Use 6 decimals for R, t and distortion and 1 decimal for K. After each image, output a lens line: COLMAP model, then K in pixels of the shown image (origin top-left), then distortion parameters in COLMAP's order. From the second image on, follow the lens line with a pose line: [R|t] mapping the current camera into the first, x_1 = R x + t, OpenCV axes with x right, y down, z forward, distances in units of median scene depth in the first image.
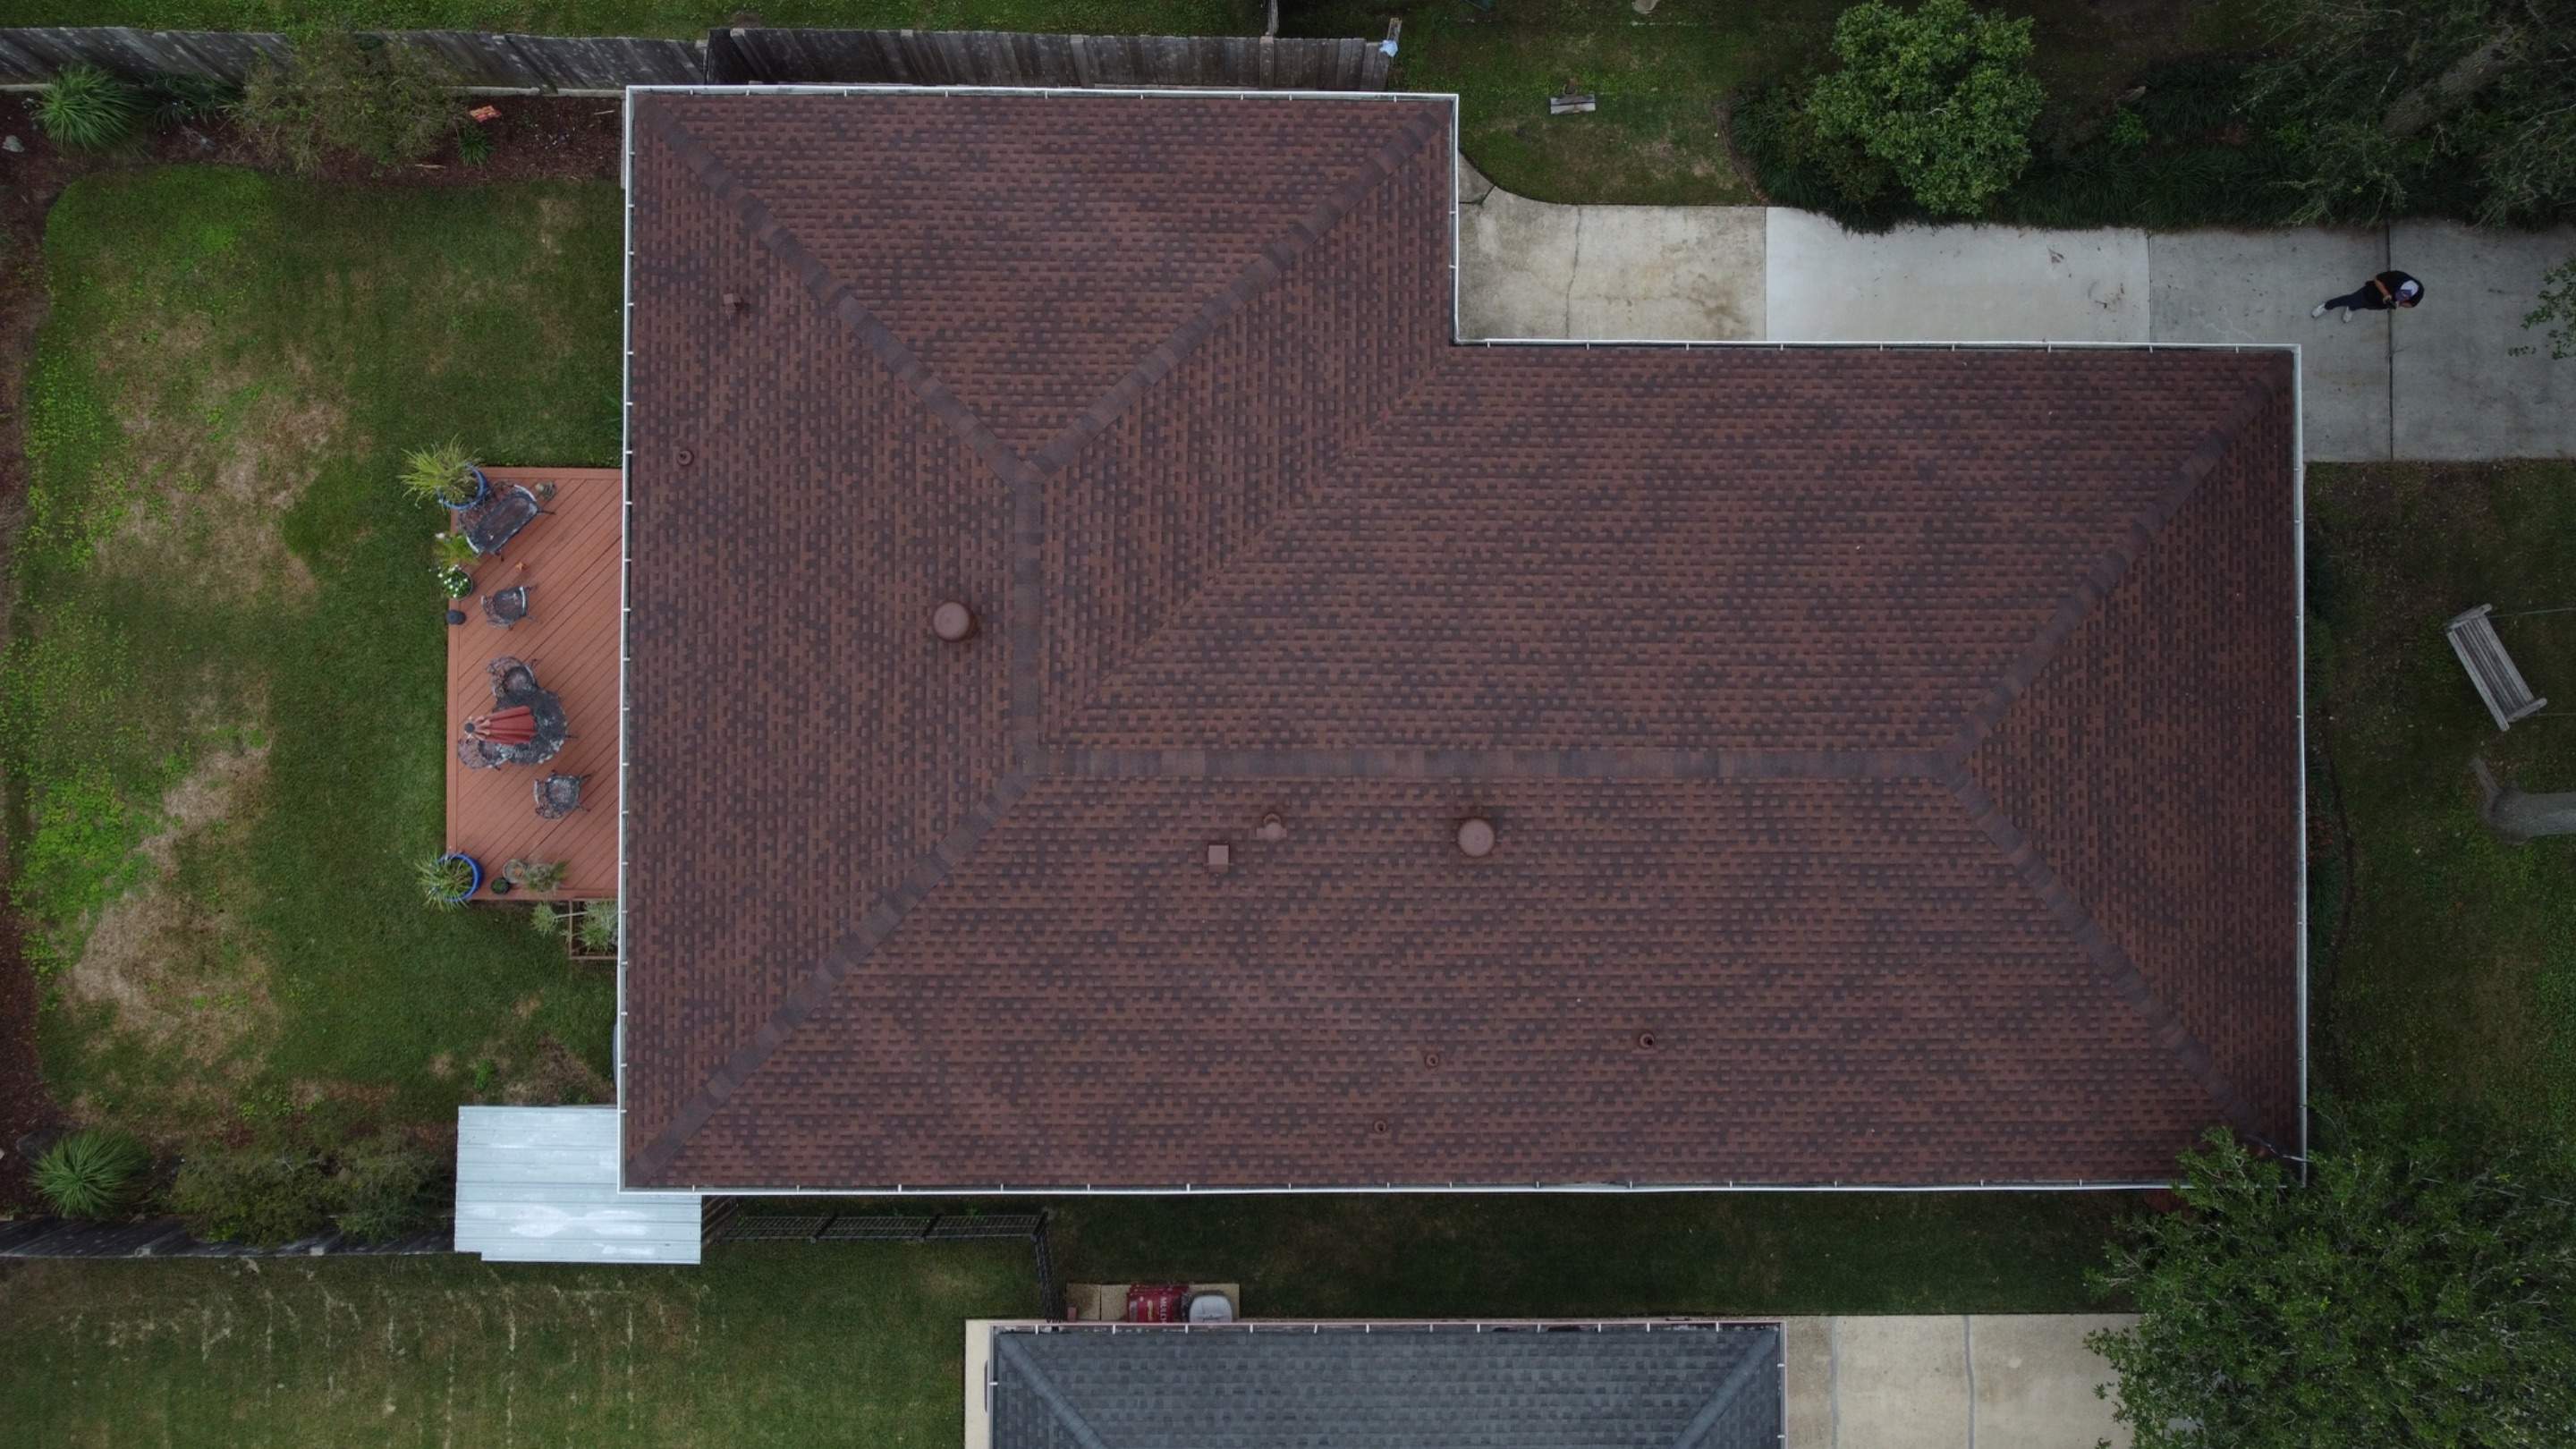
lens RADIAL K [[1948.6, 0, 1283.9], [0, 1948.6, 716.5], [0, 0, 1]] dist [-0.001057, -0.007001]
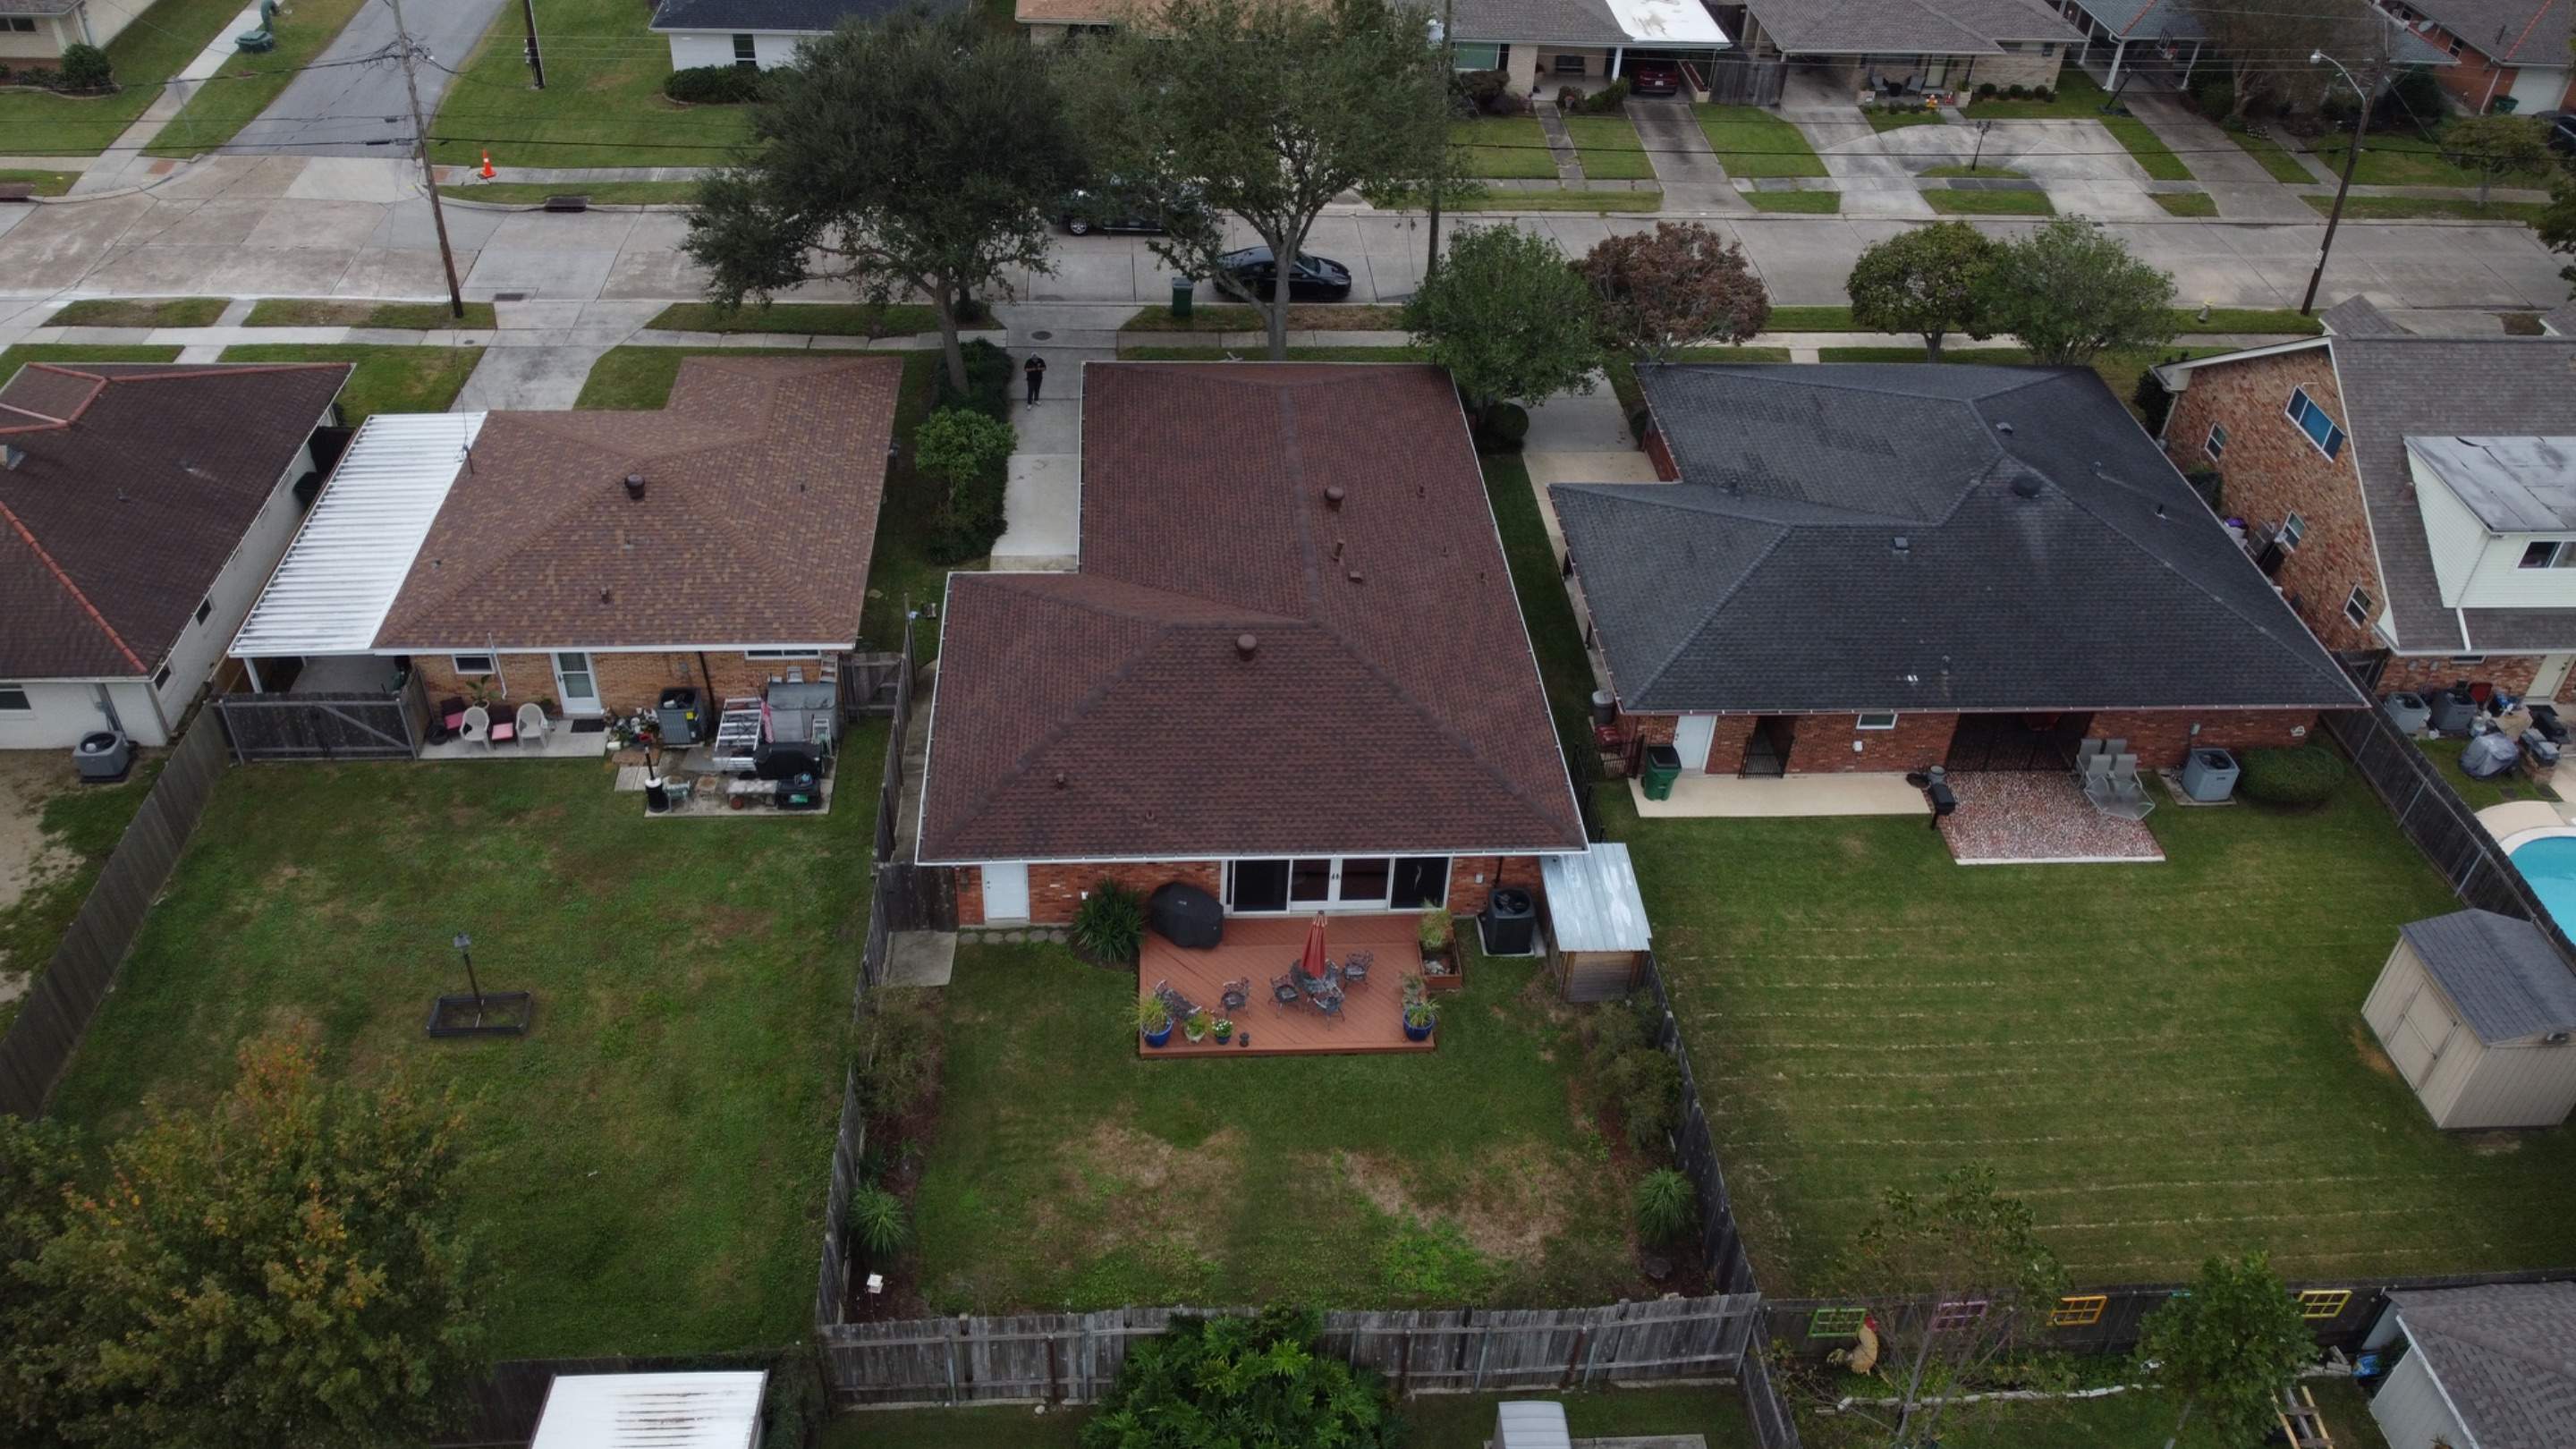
lens RADIAL K [[1948.6, 0, 1291.8], [0, 1948.6, 711.2], [0, 0, 1]] dist [-0.001057, -0.007001]
pose [[-0.075119, -0.634014, 0.769664, -1.506272], [0.995039, 0.002825, 0.099443, -0.173743], [-0.065222, 0.773316, 0.630657, -0.129582]]
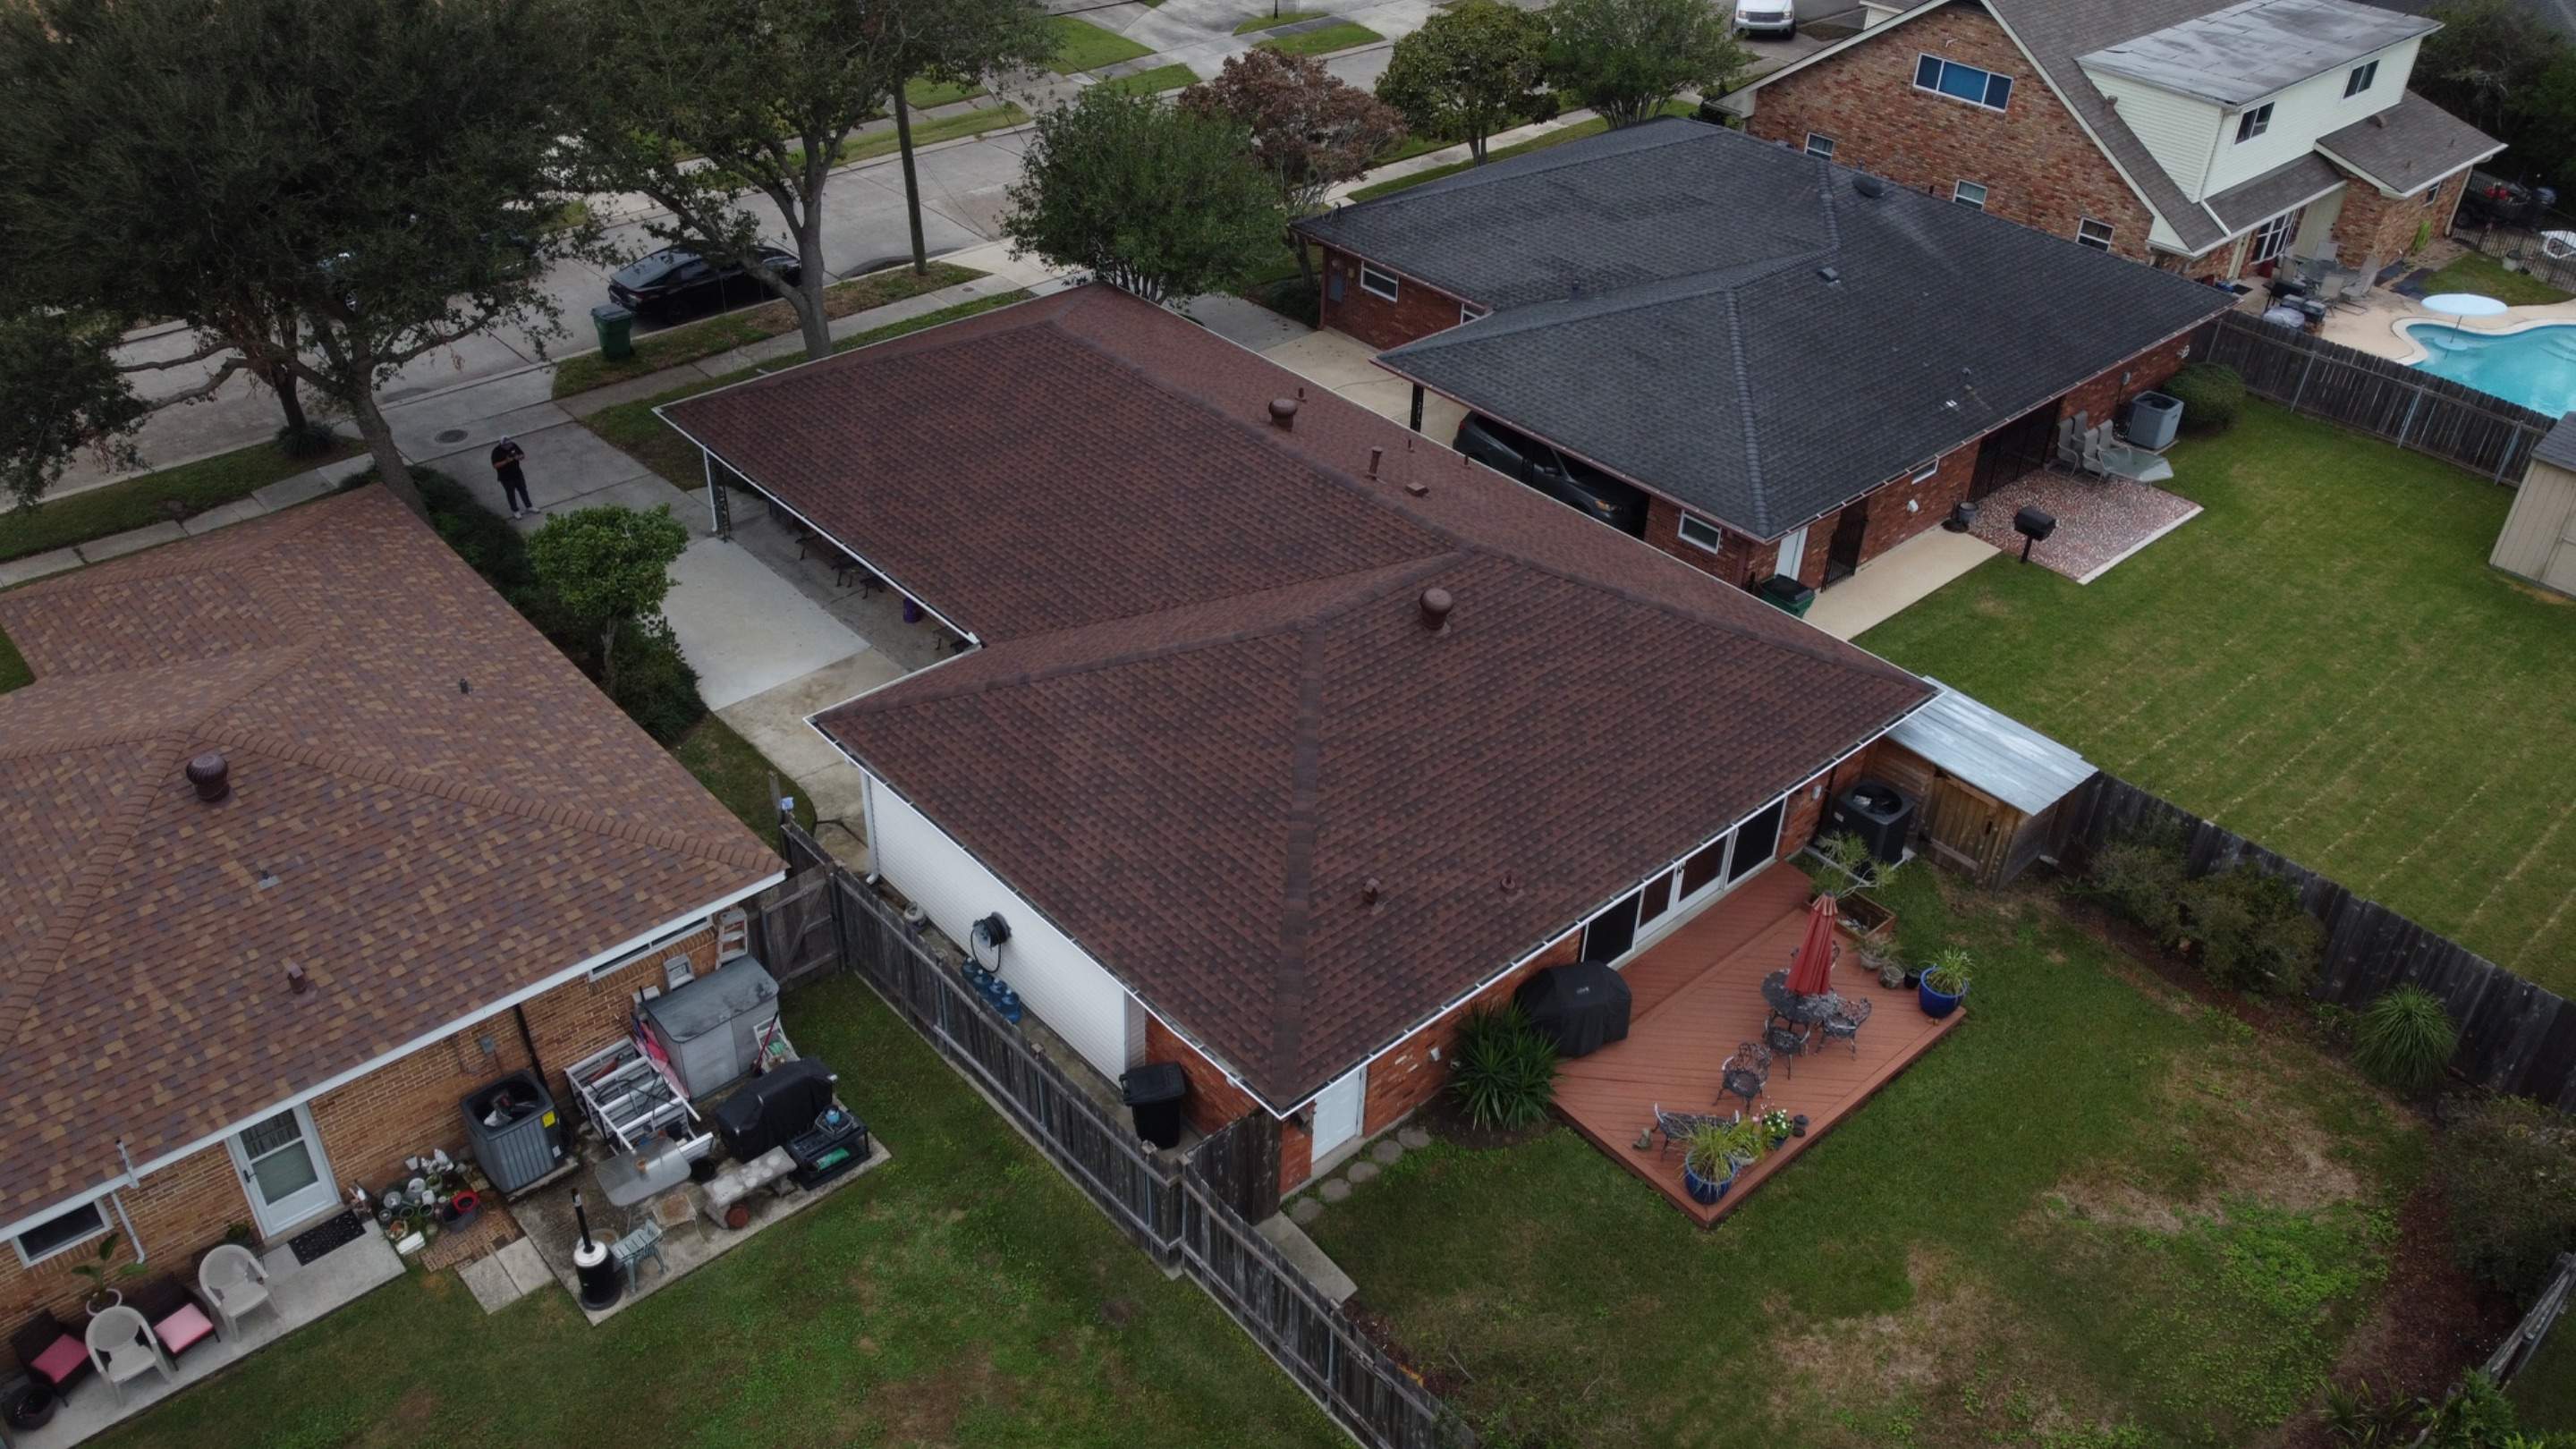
lens RADIAL K [[1948.6, 0, 1288.4], [0, 1948.6, 712.7], [0, 0, 1]] dist [-0.001057, -0.007001]
pose [[-0.670958, -0.450377, 0.589047, -0.783932], [0.739145, -0.343047, 0.579640, -0.776707], [-0.058986, 0.824305, 0.563064, 0.330323]]
